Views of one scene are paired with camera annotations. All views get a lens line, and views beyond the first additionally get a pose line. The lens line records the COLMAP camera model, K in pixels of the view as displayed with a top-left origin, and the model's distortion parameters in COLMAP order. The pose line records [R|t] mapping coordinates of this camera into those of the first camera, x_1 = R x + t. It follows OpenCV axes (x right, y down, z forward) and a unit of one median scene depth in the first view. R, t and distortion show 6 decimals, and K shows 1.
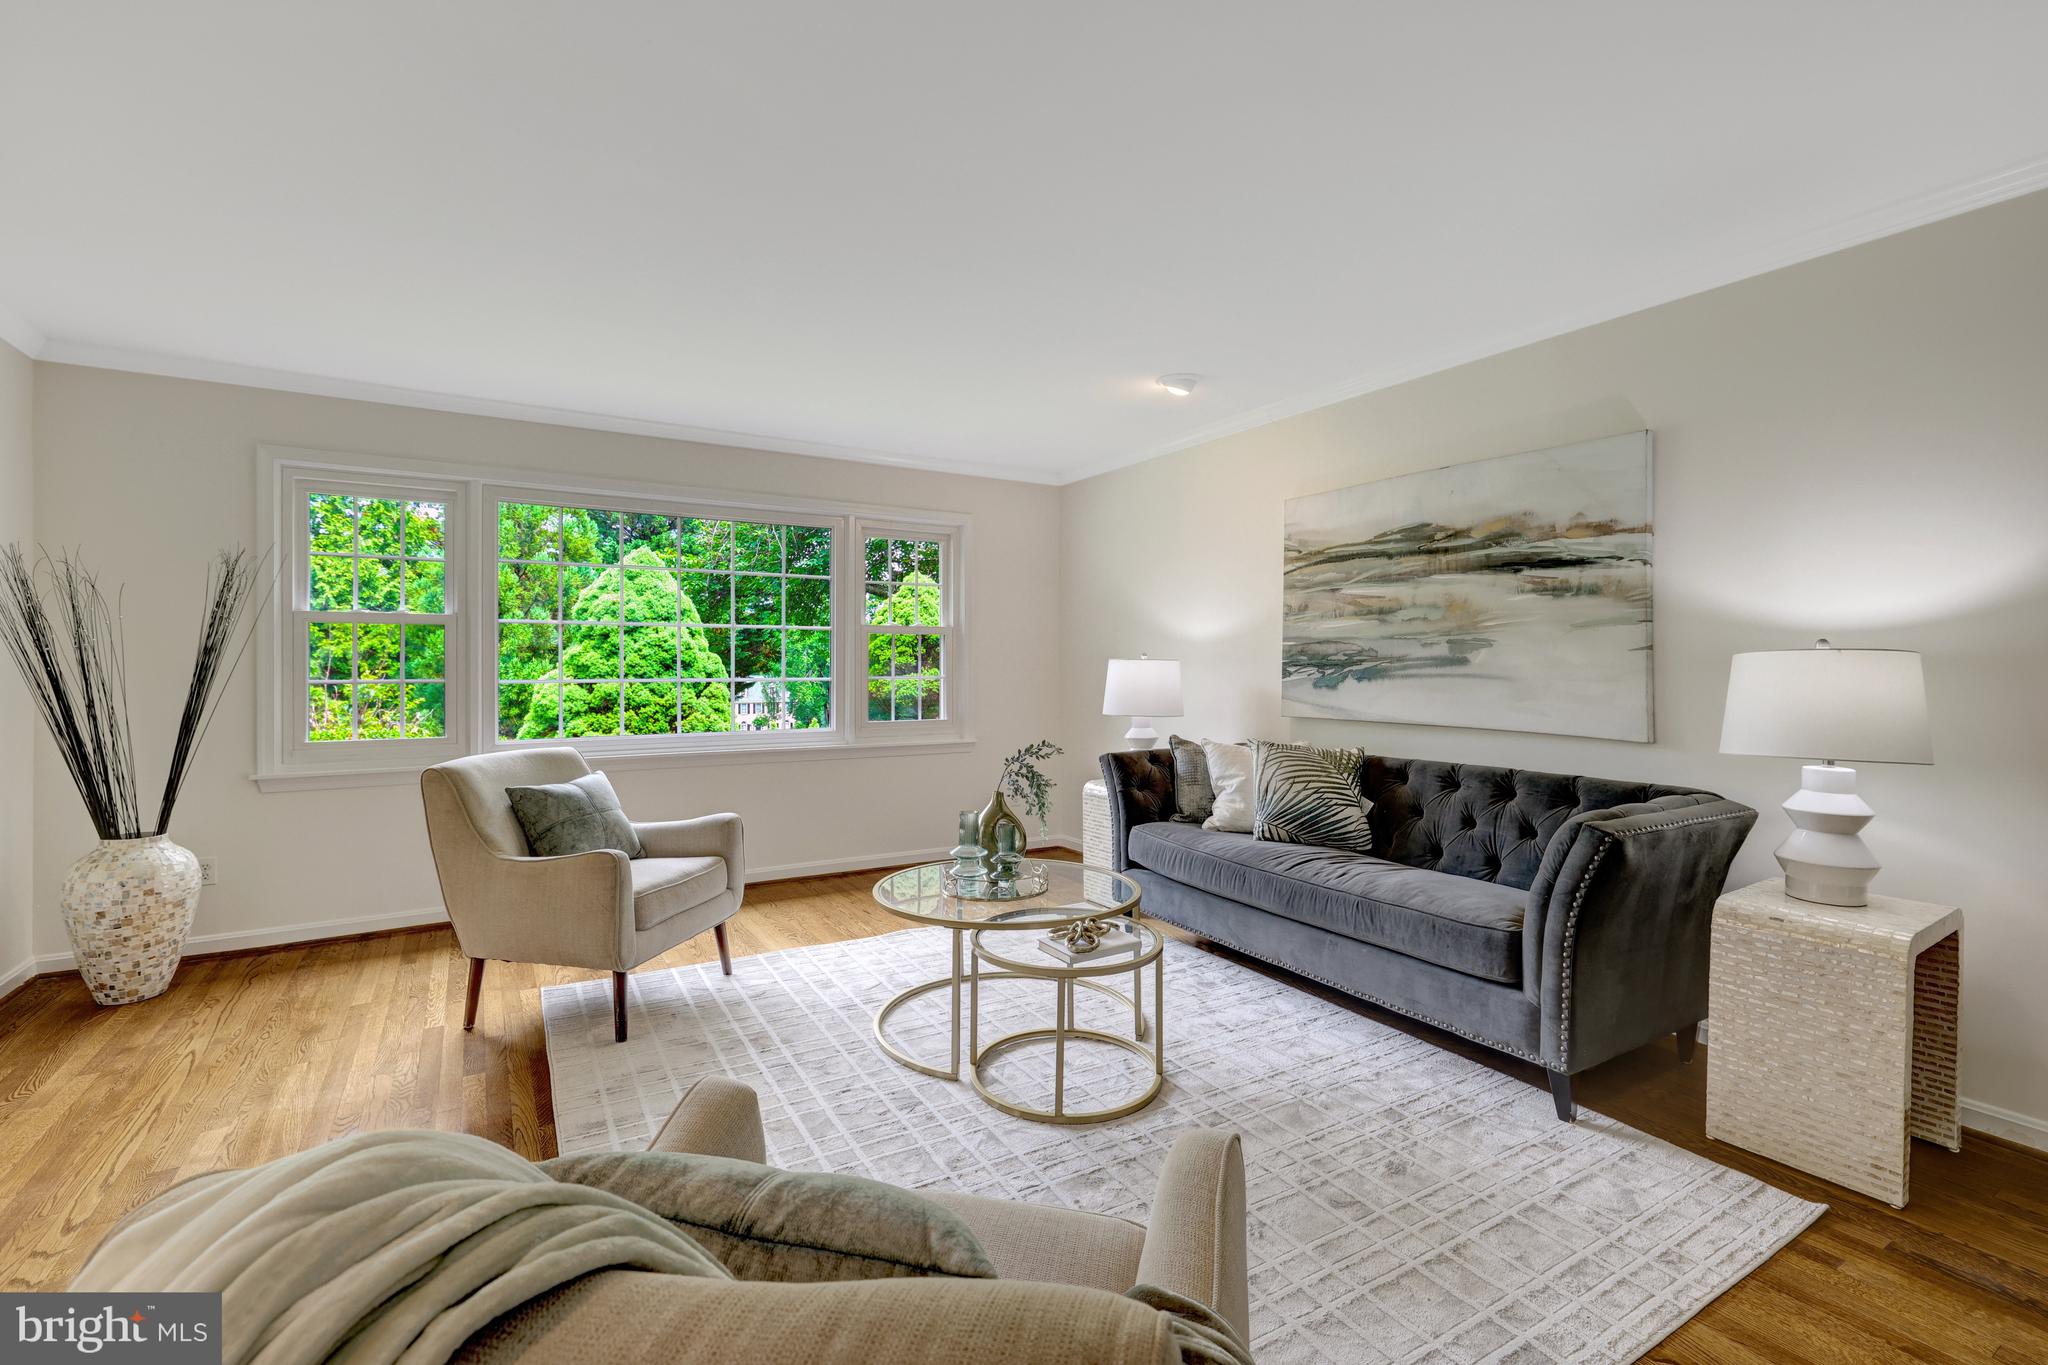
lens RADIAL K [[880.9, 0, 1026.2], [0, 880.9, 675.4], [0, 0, 1]] dist [-0.001339, 0.000221]
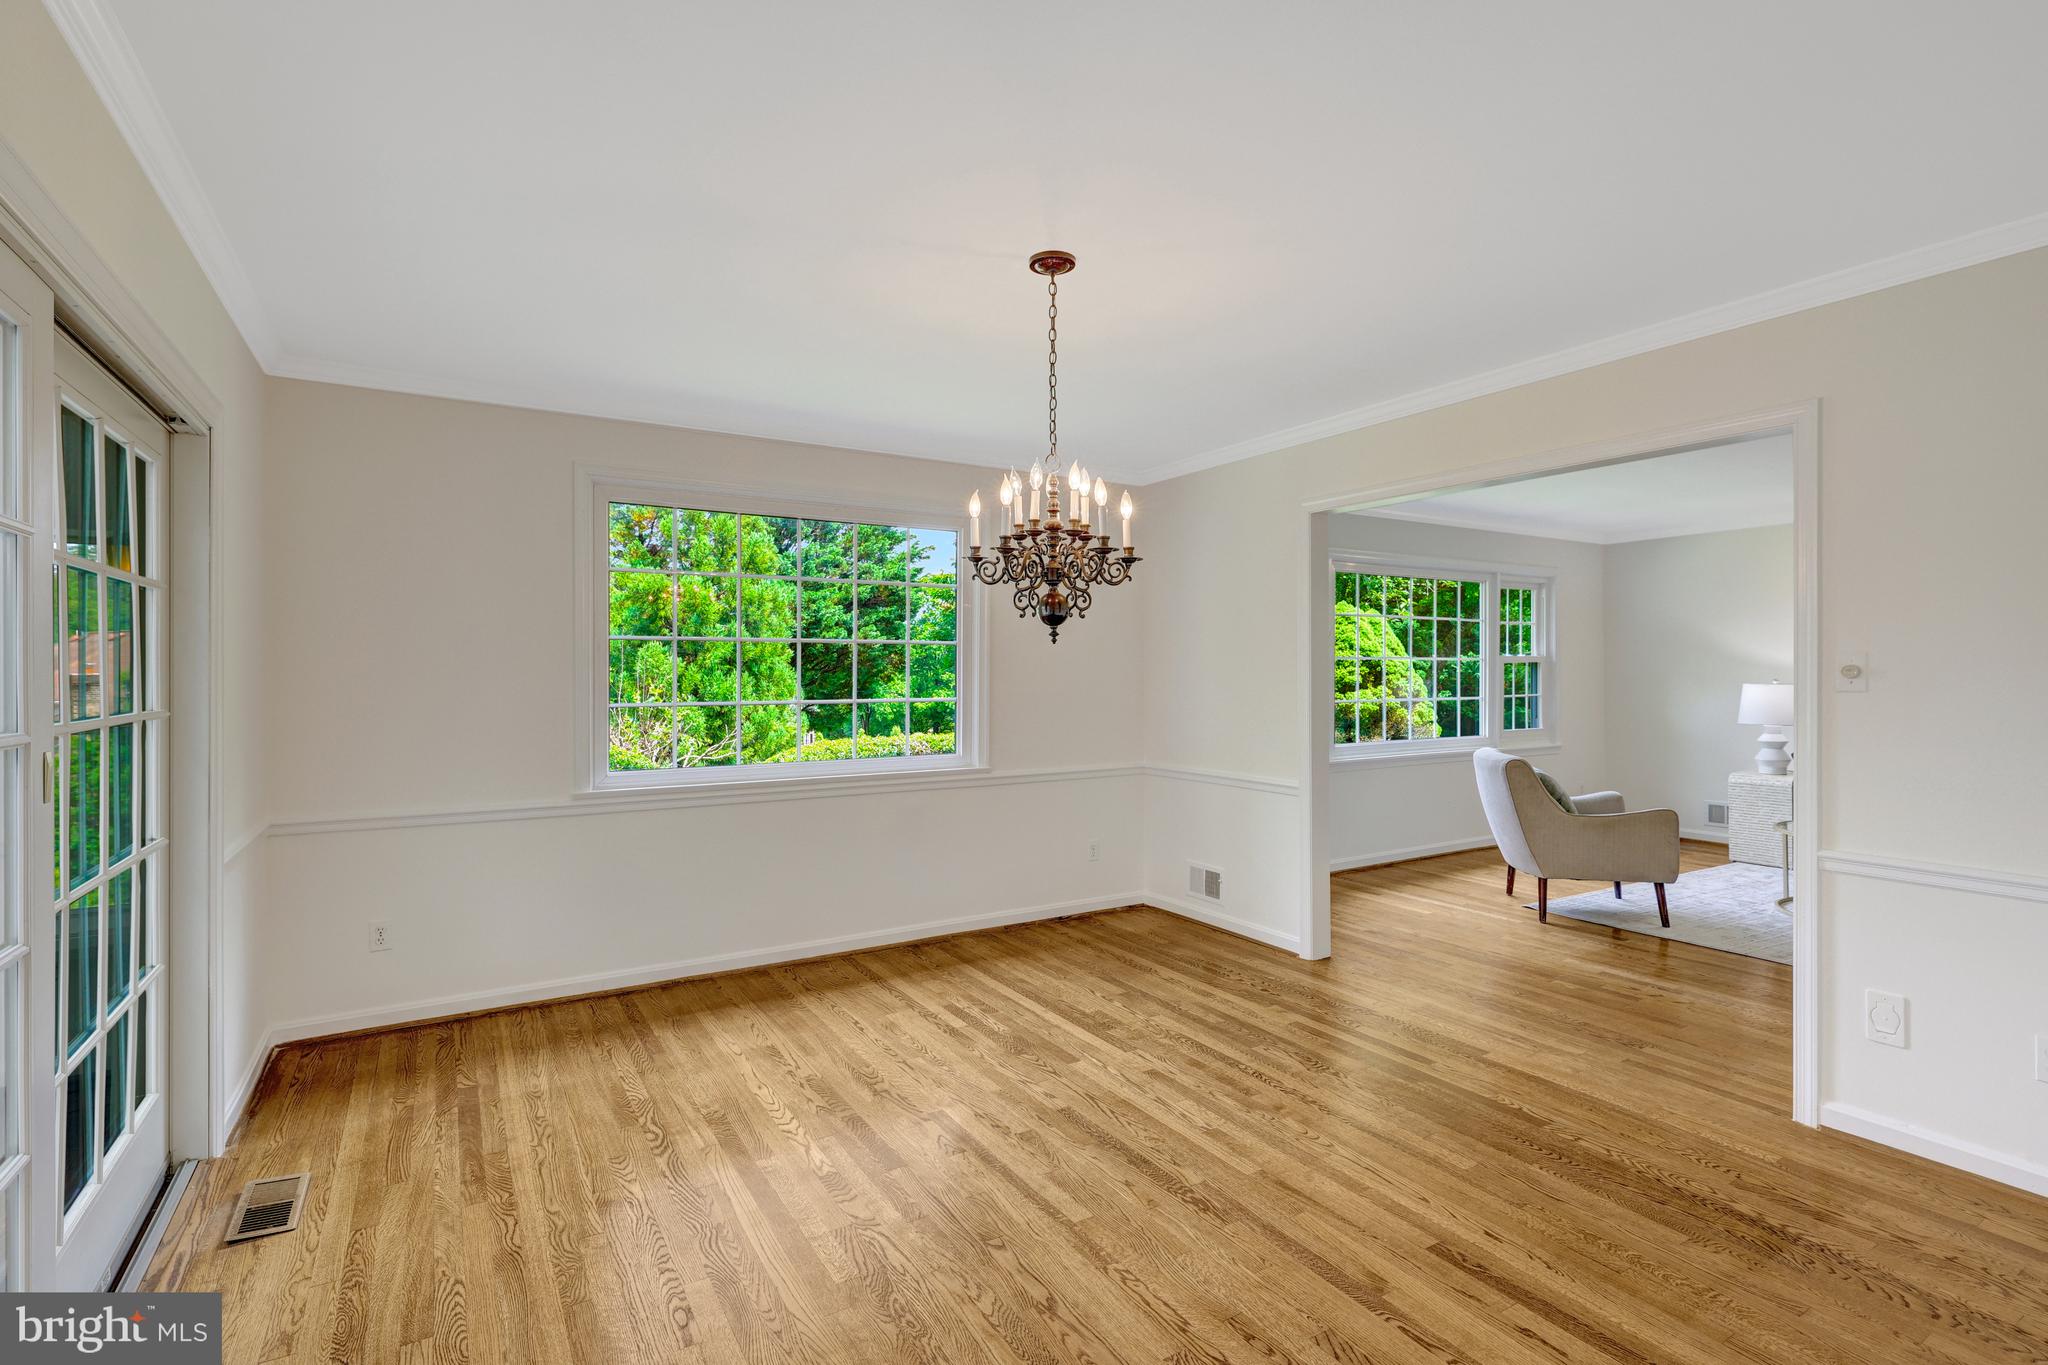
lens RADIAL K [[968.9, 0, 1012.9], [0, 968.9, 677.7], [0, 0, 1]] dist [-0.002598, 0.001700]
pose [[0.999653, -0.007348, -0.025287, -1.315764], [0.007277, 0.999969, -0.002921, -0.040169], [0.025307, 0.002736, 0.999676, -0.676007]]
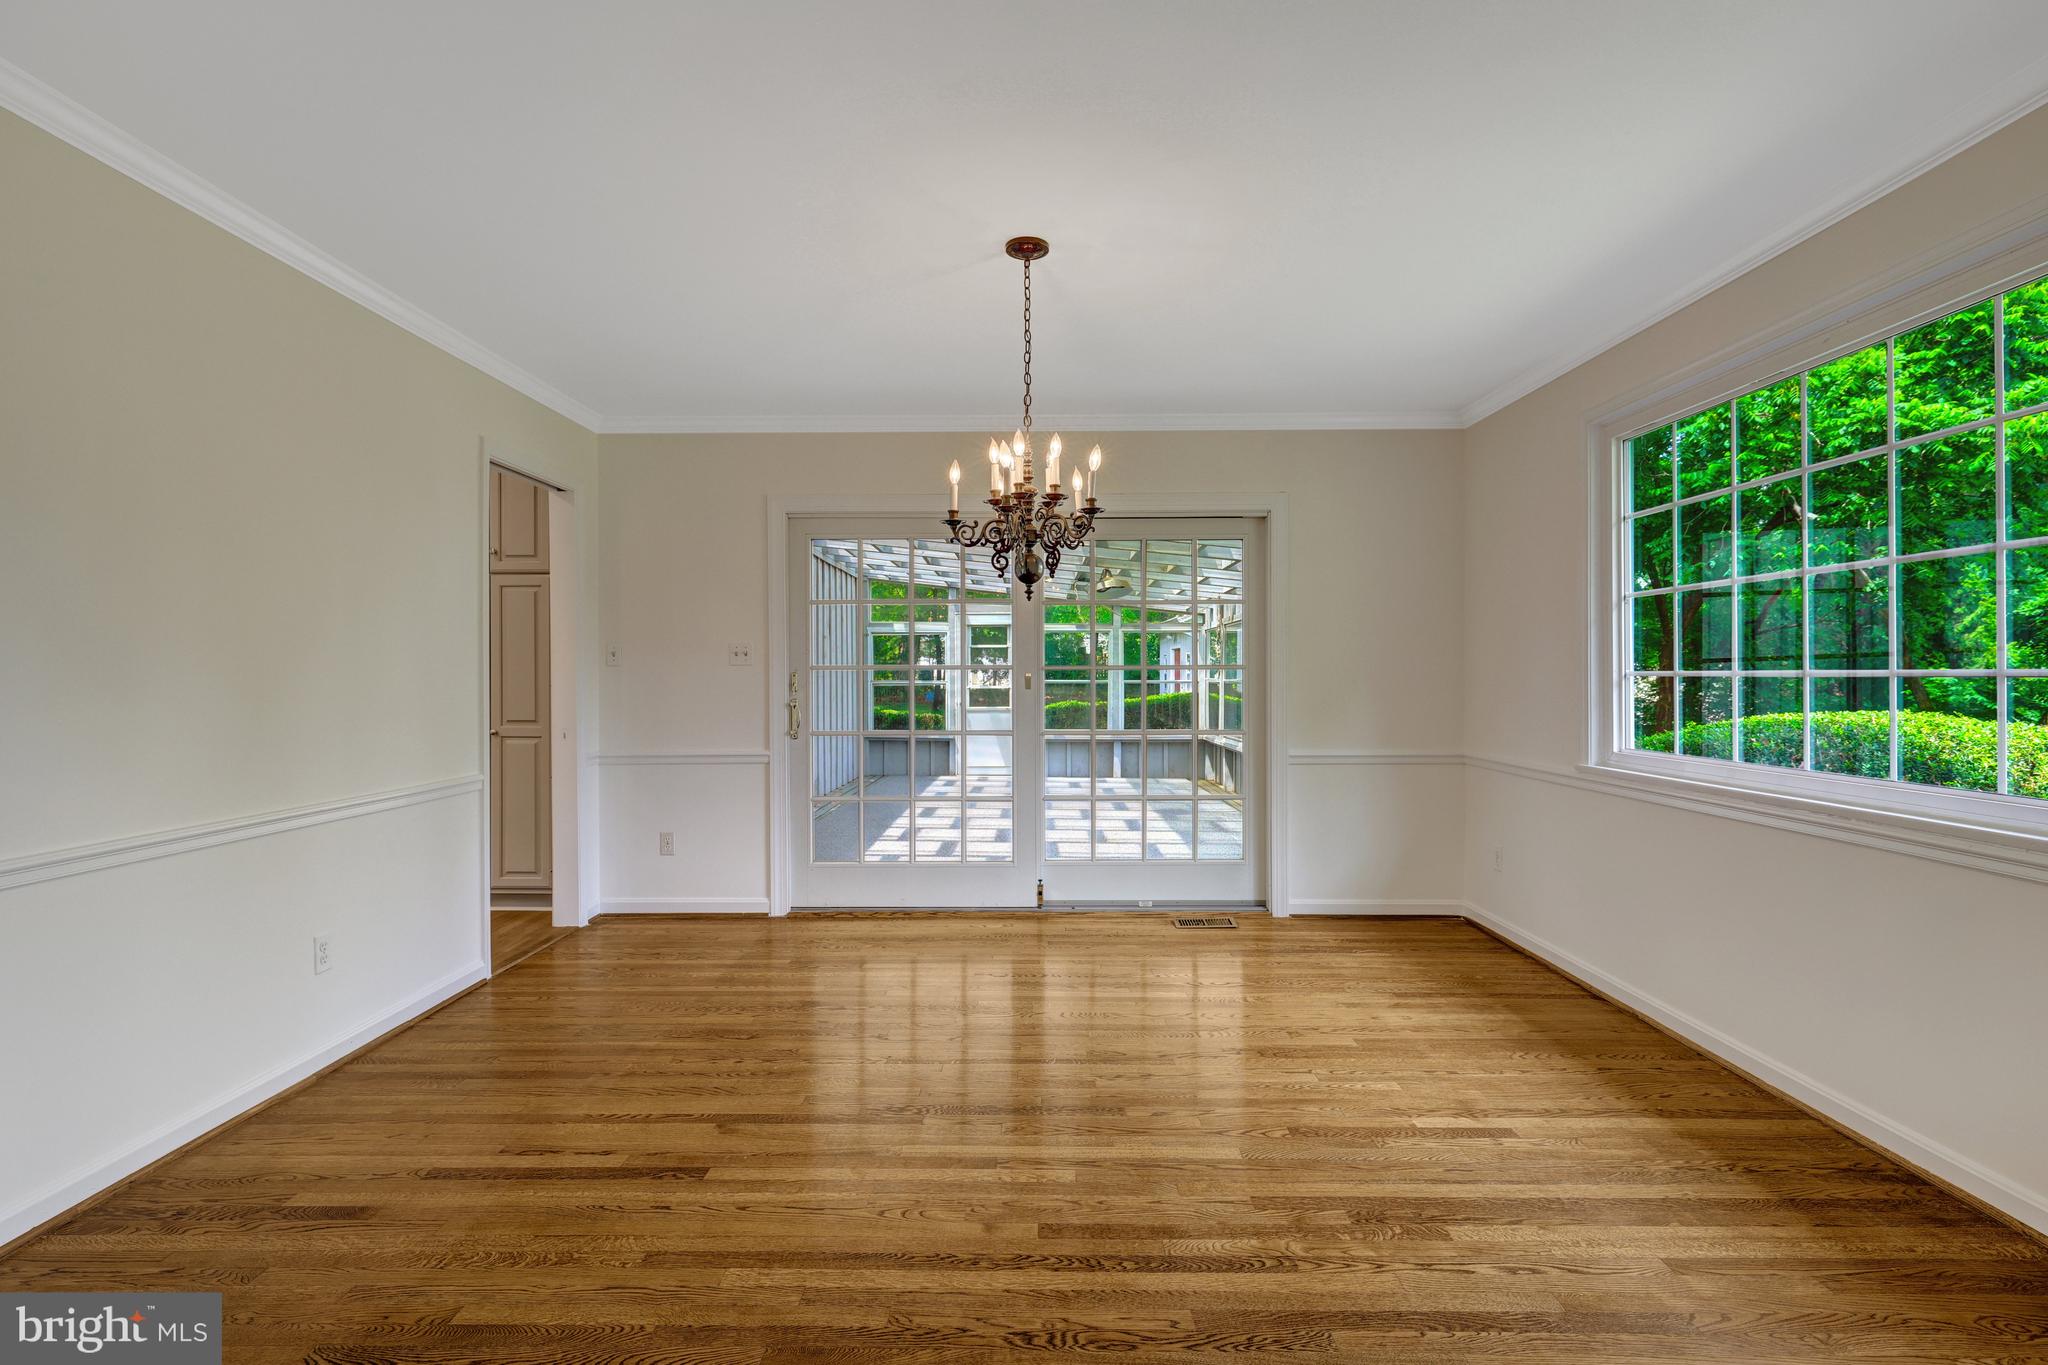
lens RADIAL K [[968.9, 0, 1016.1], [0, 968.9, 676.5], [0, 0, 1]] dist [-0.002598, 0.001700]
pose [[-0.549637, -0.001408, -0.835403, -0.589974], [-0.008360, 0.999958, 0.003814, -0.006524], [0.835362, 0.009080, -0.549625, 0.561345]]
